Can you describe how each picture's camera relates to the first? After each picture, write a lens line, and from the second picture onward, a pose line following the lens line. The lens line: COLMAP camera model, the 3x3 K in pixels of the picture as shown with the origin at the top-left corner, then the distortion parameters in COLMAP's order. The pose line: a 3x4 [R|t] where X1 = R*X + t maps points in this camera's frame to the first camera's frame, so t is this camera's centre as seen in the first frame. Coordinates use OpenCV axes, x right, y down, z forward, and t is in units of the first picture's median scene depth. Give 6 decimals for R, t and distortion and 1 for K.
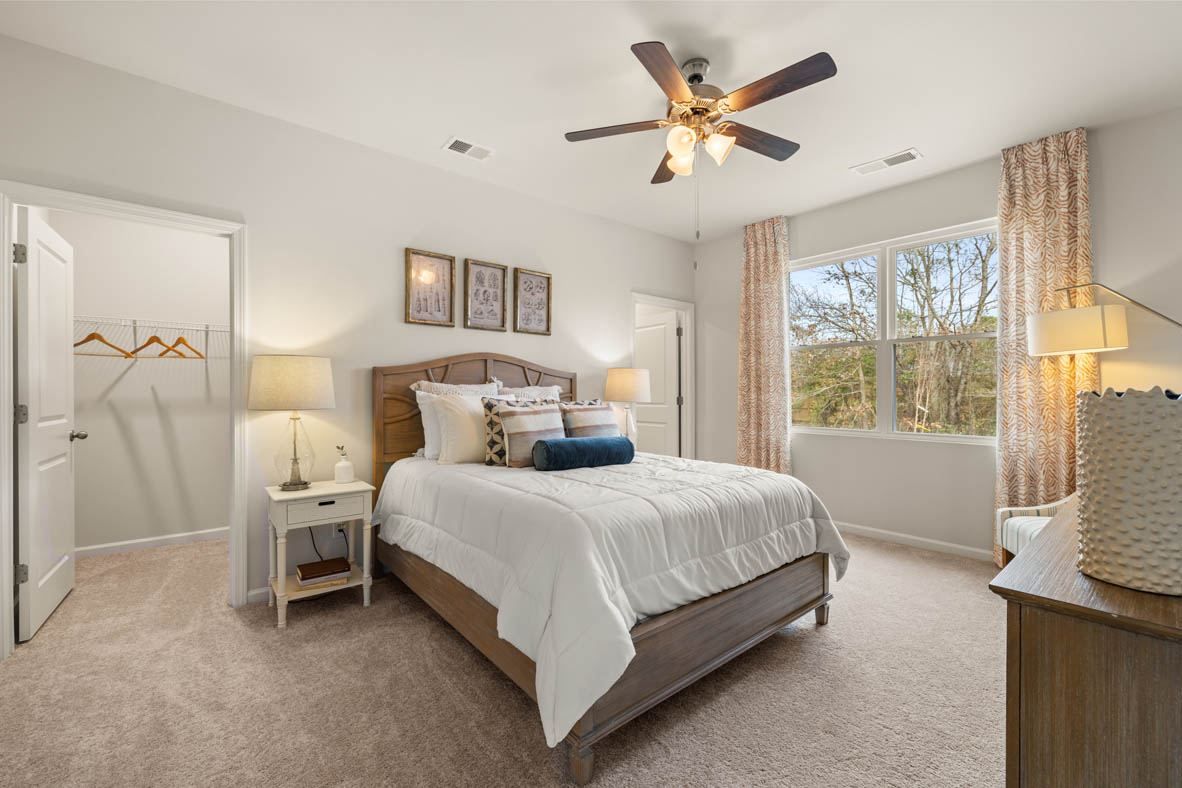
lens RADIAL K [[468.4, 0, 588.9], [0, 468.4, 392.2], [0, 0, 1]] dist [0.021706, 0.000112]
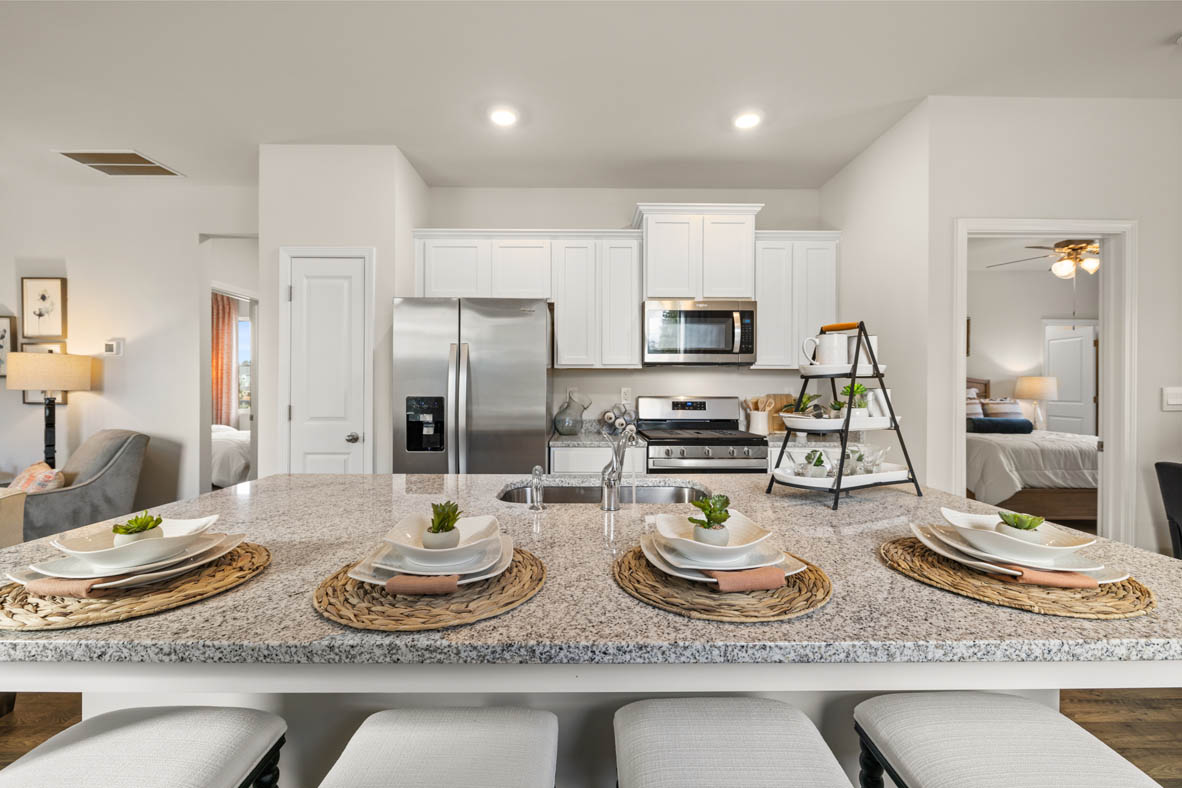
lens RADIAL K [[495.3, 0, 590.8], [0, 495.3, 387.3], [0, 0, 1]] dist [-0.002201, 0.000044]
pose [[0.769241, 0.006045, -0.638930, 0.002845], [-0.002925, 0.999978, 0.005939, -0.030493], [0.638952, -0.002700, 0.769242, -1.442591]]
